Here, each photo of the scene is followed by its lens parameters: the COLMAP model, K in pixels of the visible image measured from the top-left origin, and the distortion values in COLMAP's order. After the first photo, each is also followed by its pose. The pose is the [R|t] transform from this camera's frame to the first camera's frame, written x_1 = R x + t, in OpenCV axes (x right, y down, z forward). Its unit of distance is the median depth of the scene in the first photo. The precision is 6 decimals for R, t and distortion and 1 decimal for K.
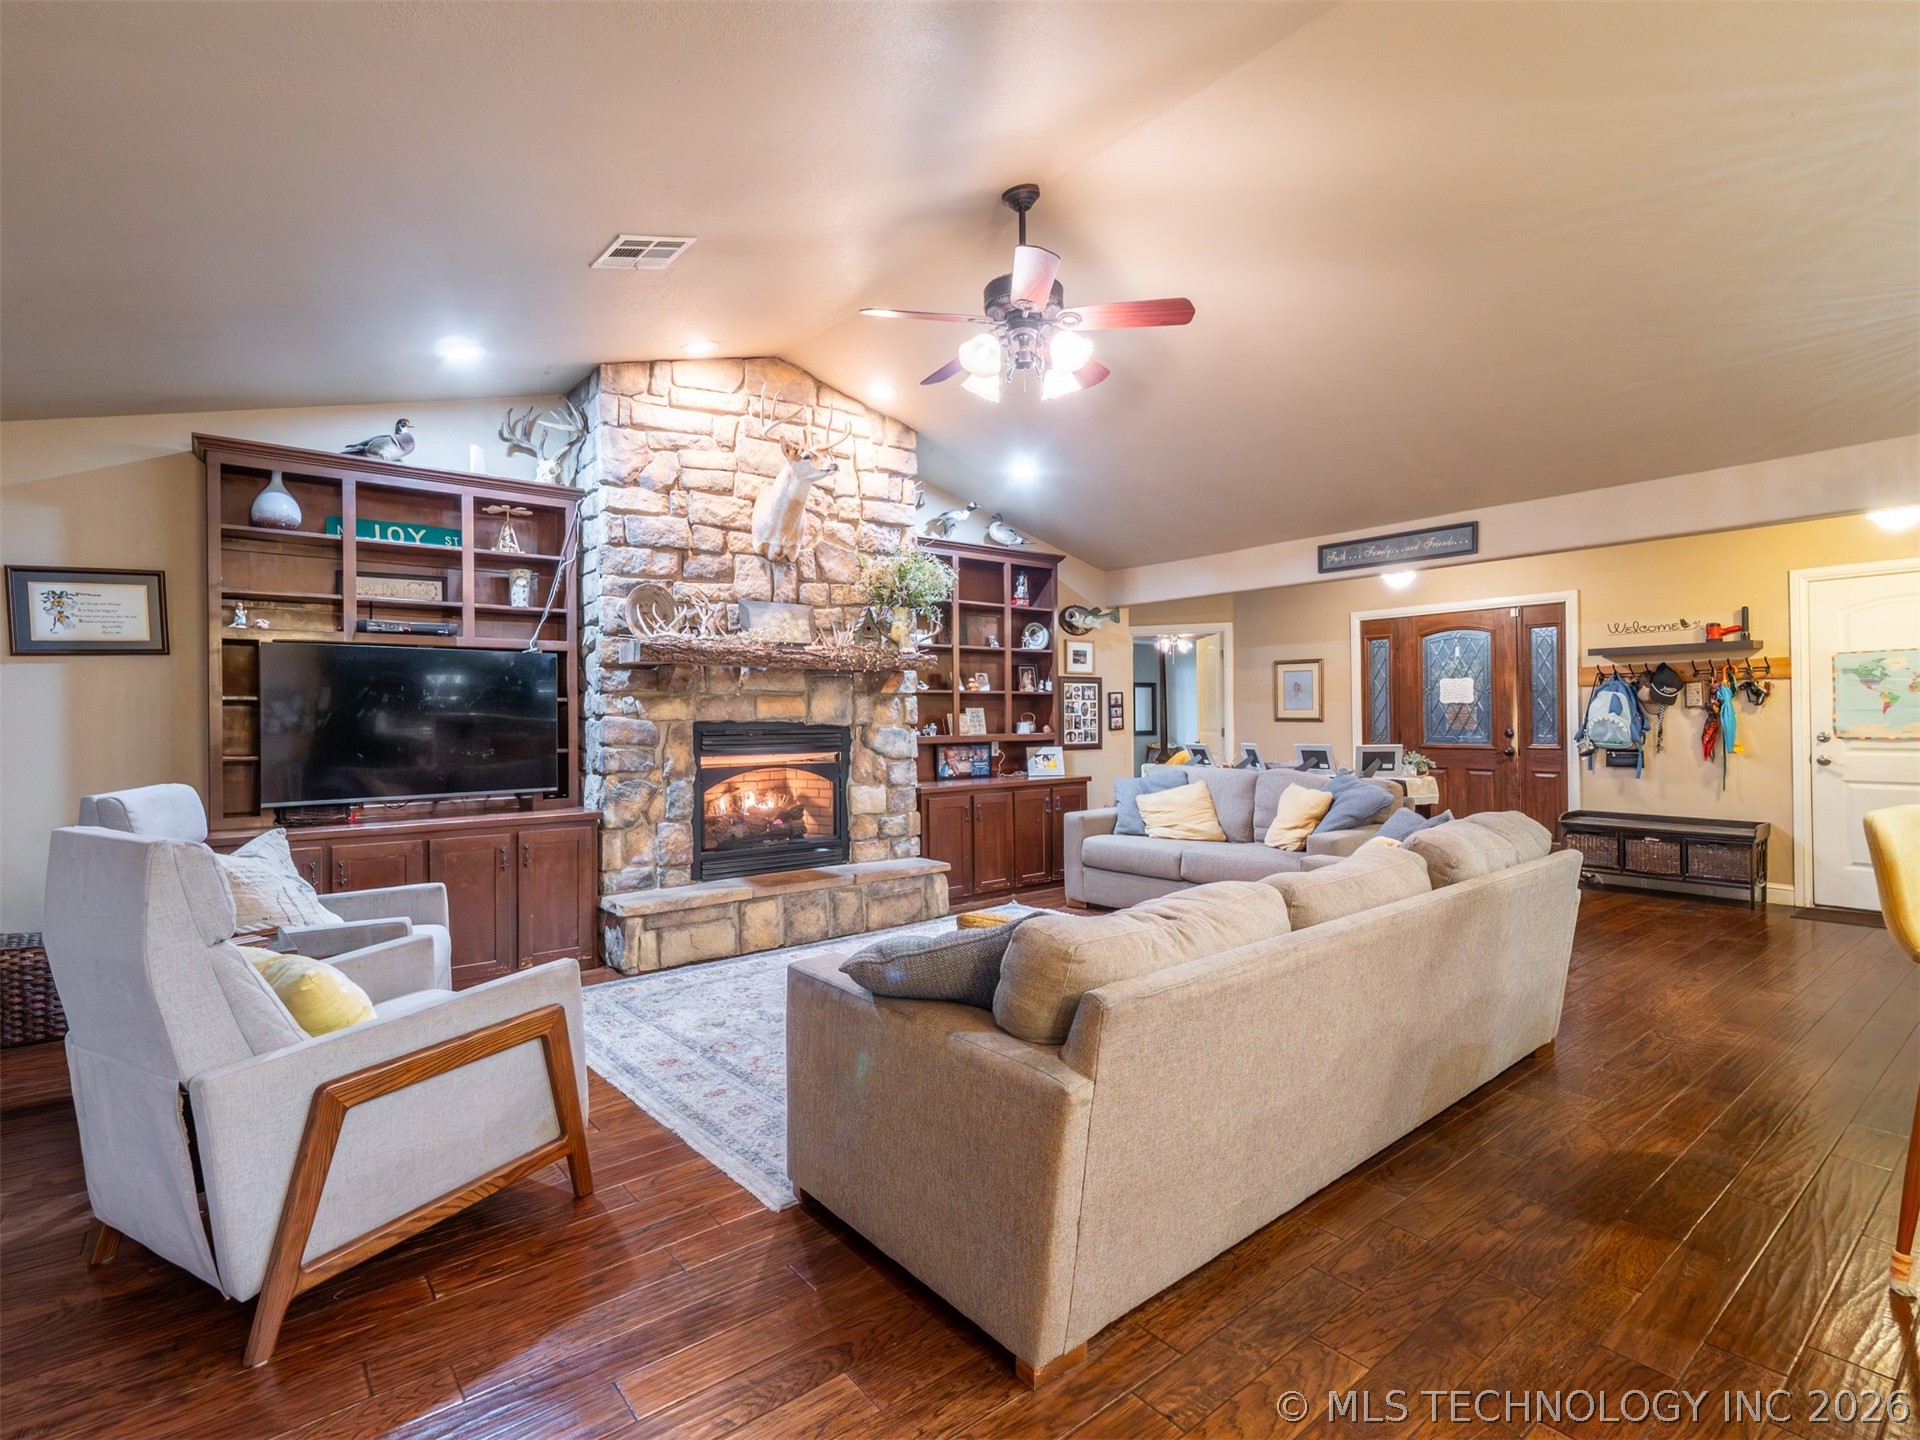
lens RADIAL K [[941.9, 0, 971.1], [0, 941.9, 715.0], [0, 0, 1]] dist [0.001792, -0.005531]
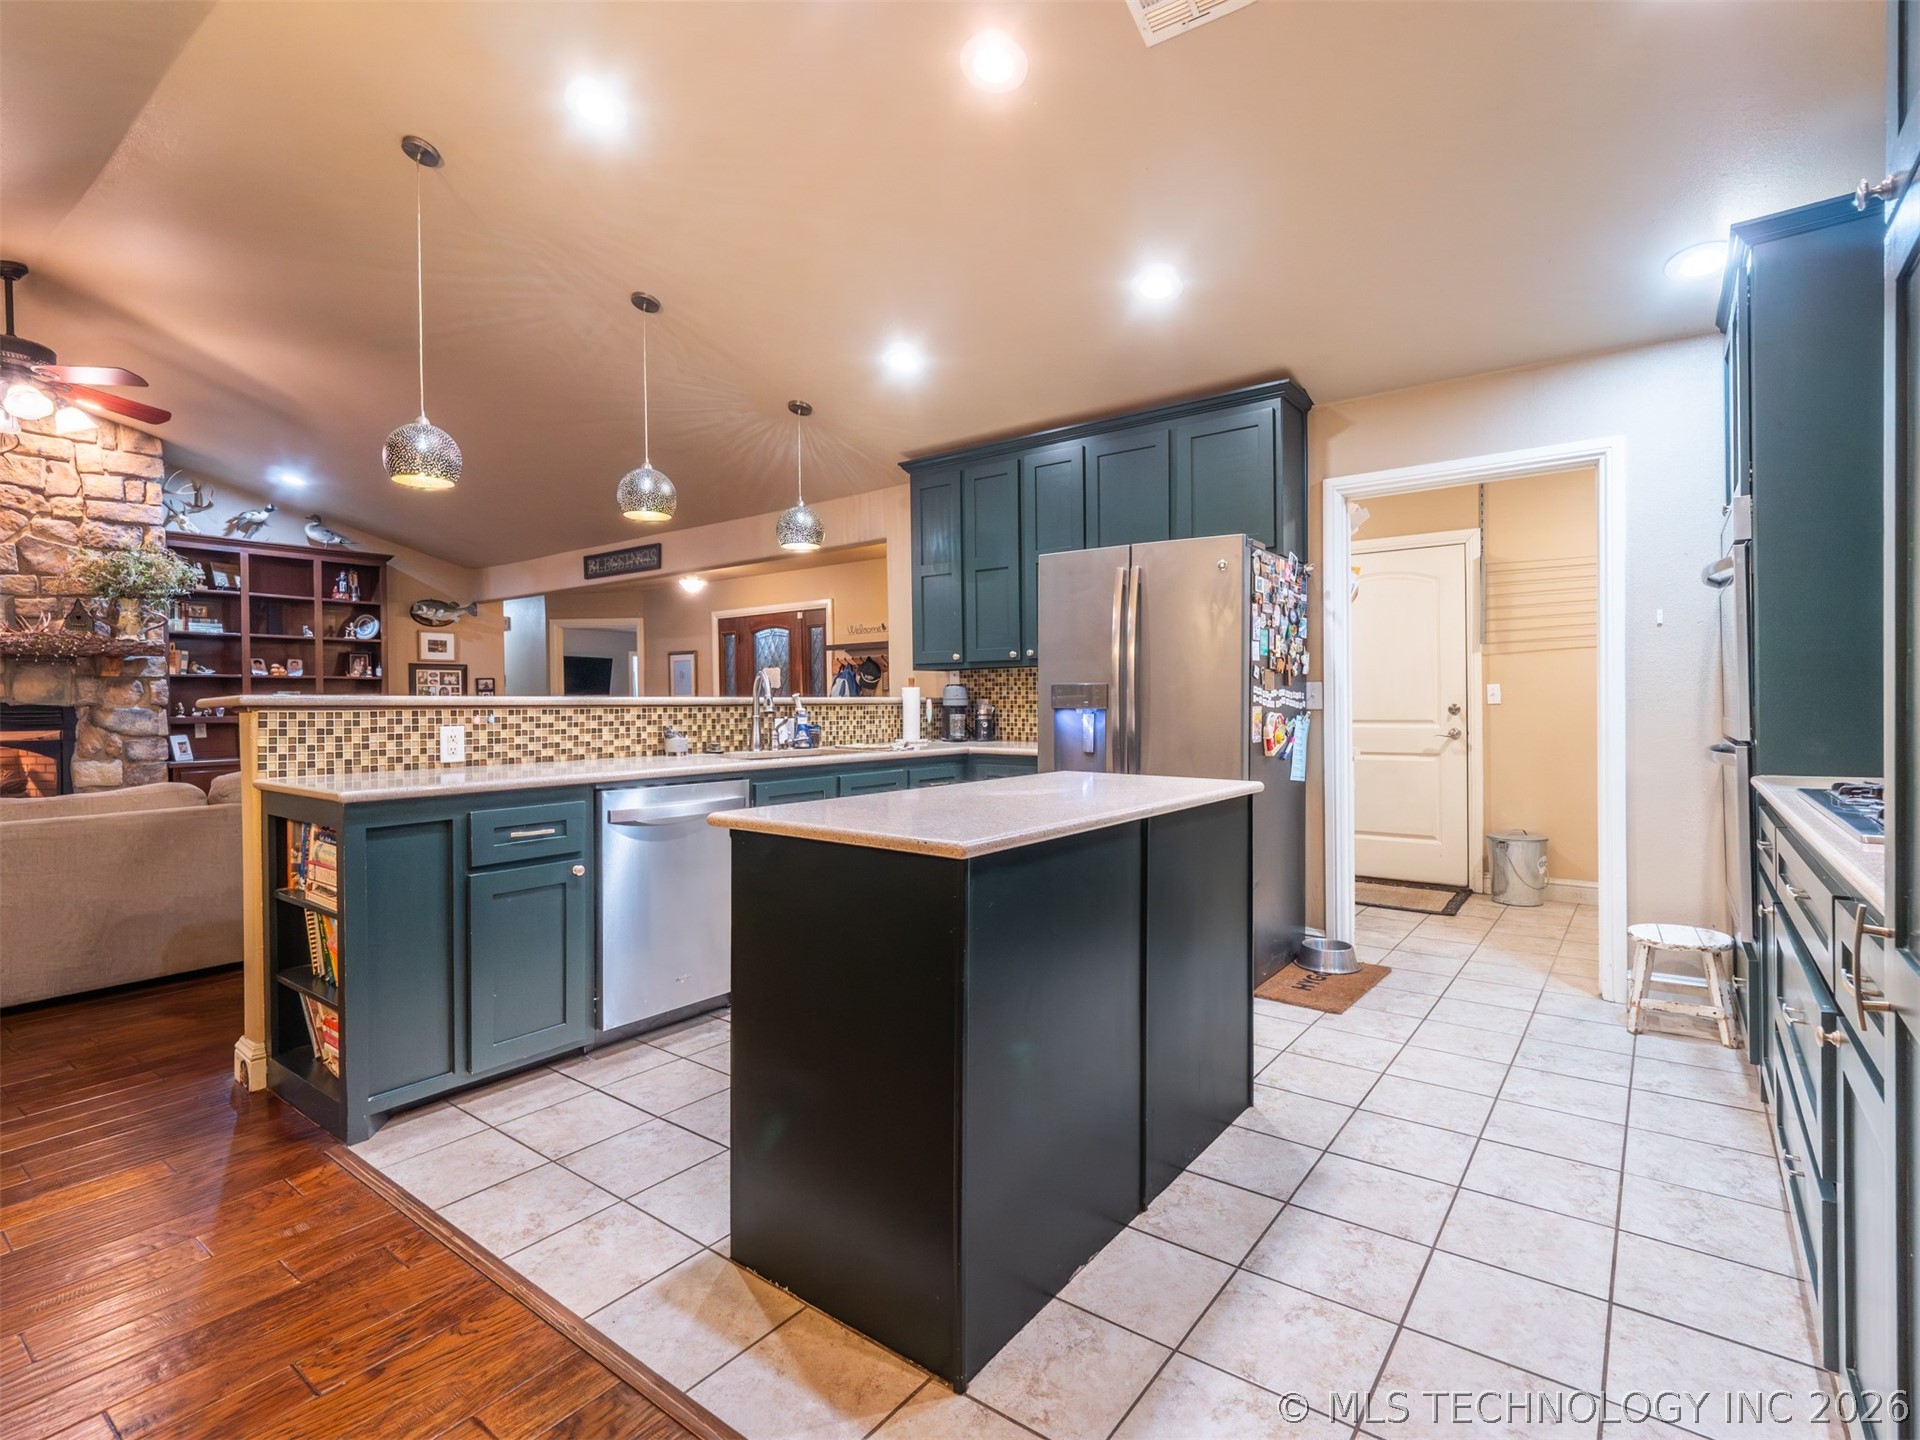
lens RADIAL K [[941.9, 0, 1009.4], [0, 941.9, 707.0], [0, 0, 1]] dist [0.001792, -0.005531]
pose [[0.962798, -0.003731, 0.270198, 0.606217], [0.003379, 0.999993, 0.001769, 0.013802], [-0.270202, -0.000790, 0.962803, -0.330798]]
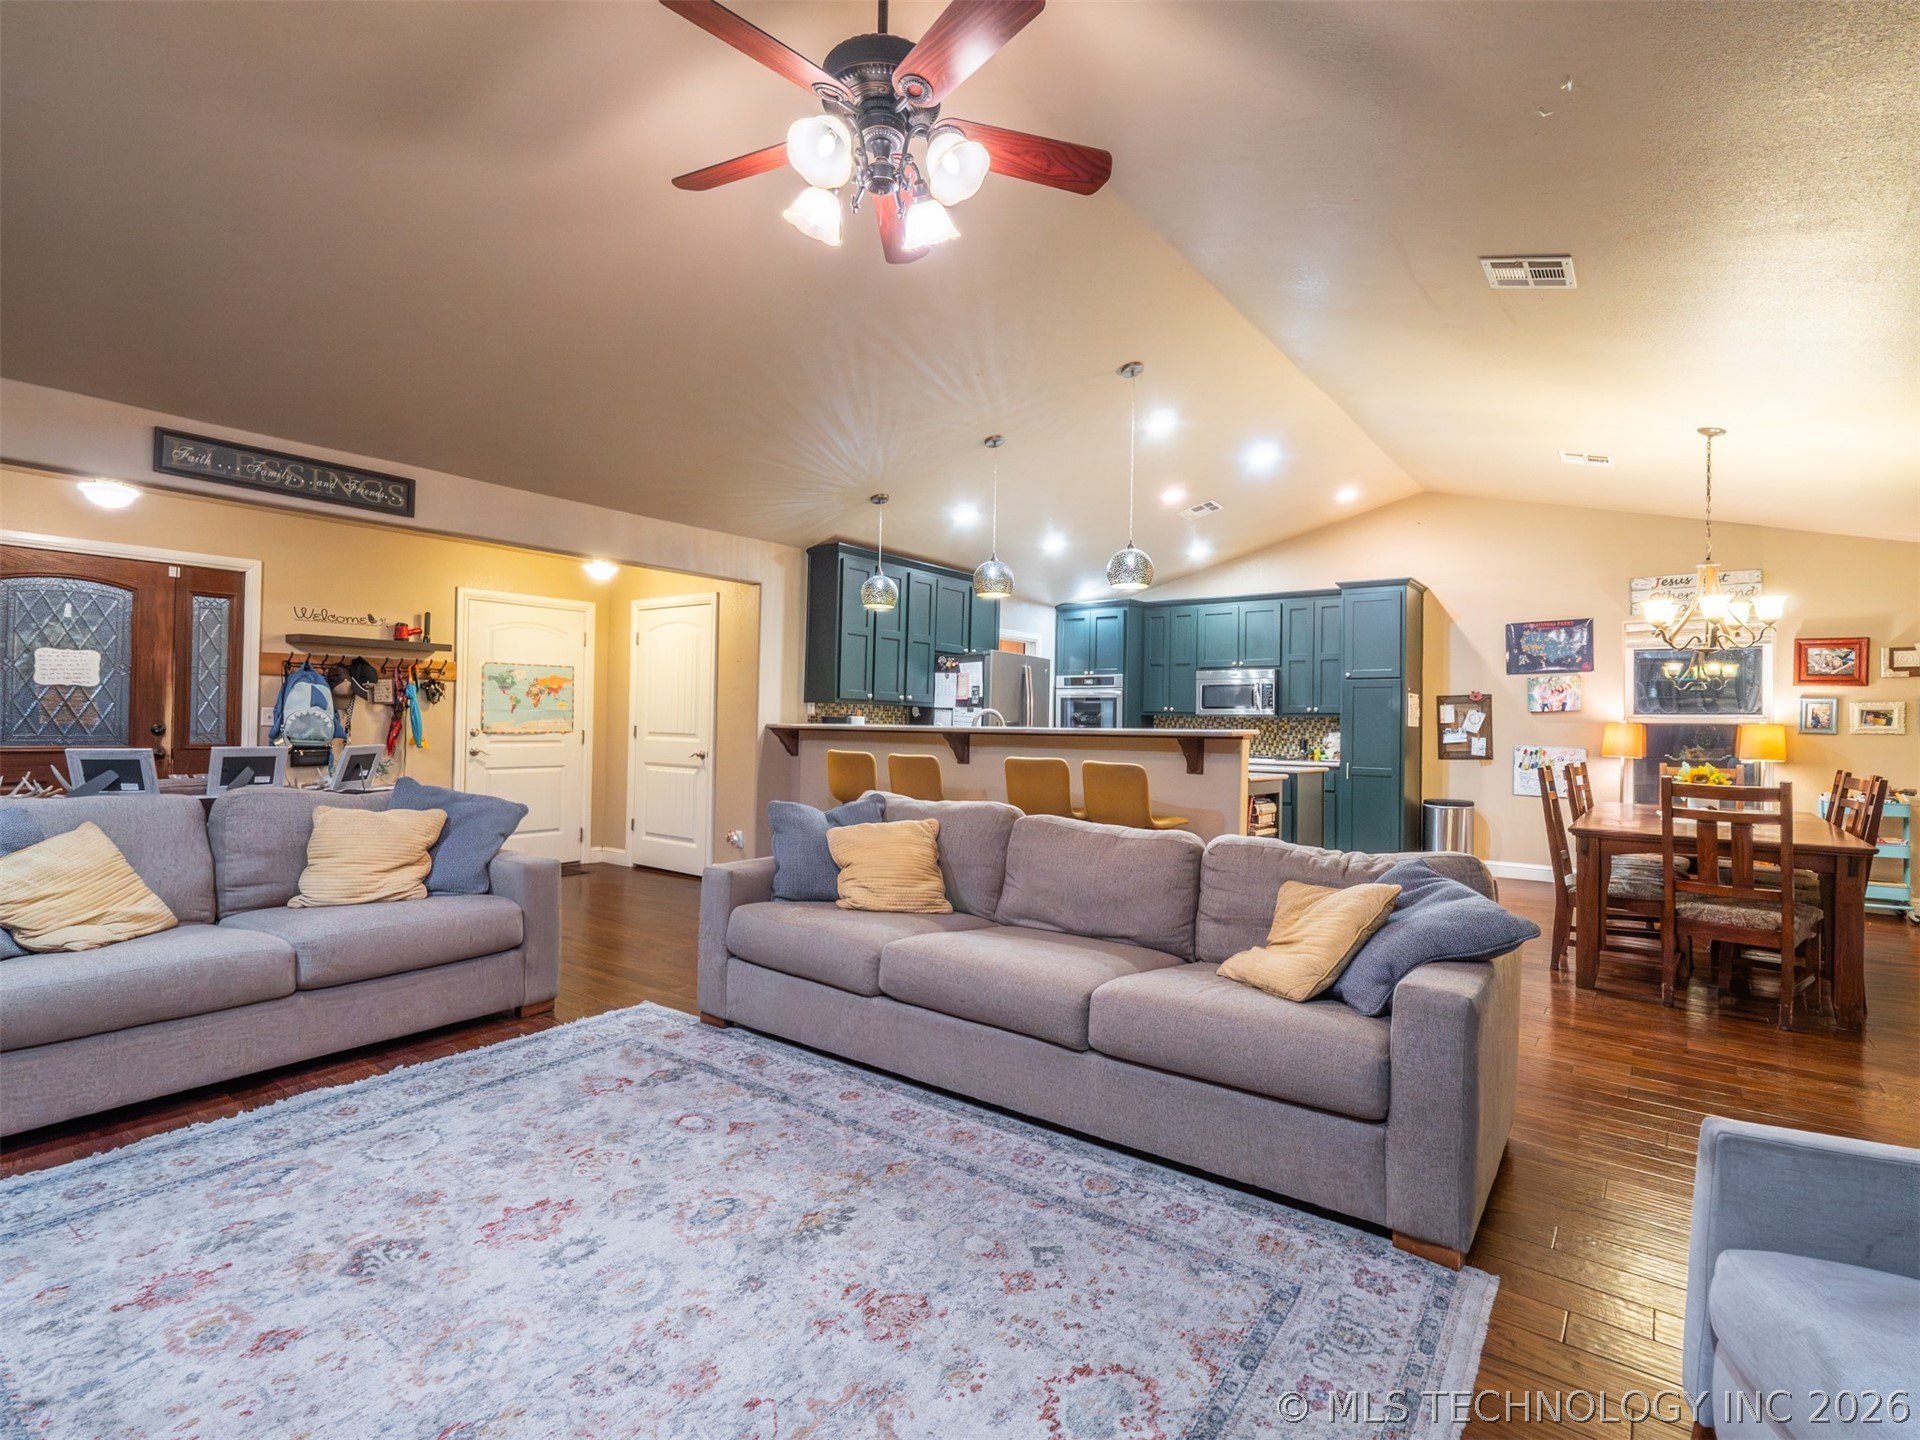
lens RADIAL K [[941.9, 0, 971.3], [0, 941.9, 722.5], [0, 0, 1]] dist [0.001792, -0.005531]
pose [[-0.267192, 0.003767, 0.963636, -0.390638], [-0.017028, 0.999818, -0.008630, 0.010663], [-0.963493, -0.018715, -0.267079, 0.693074]]
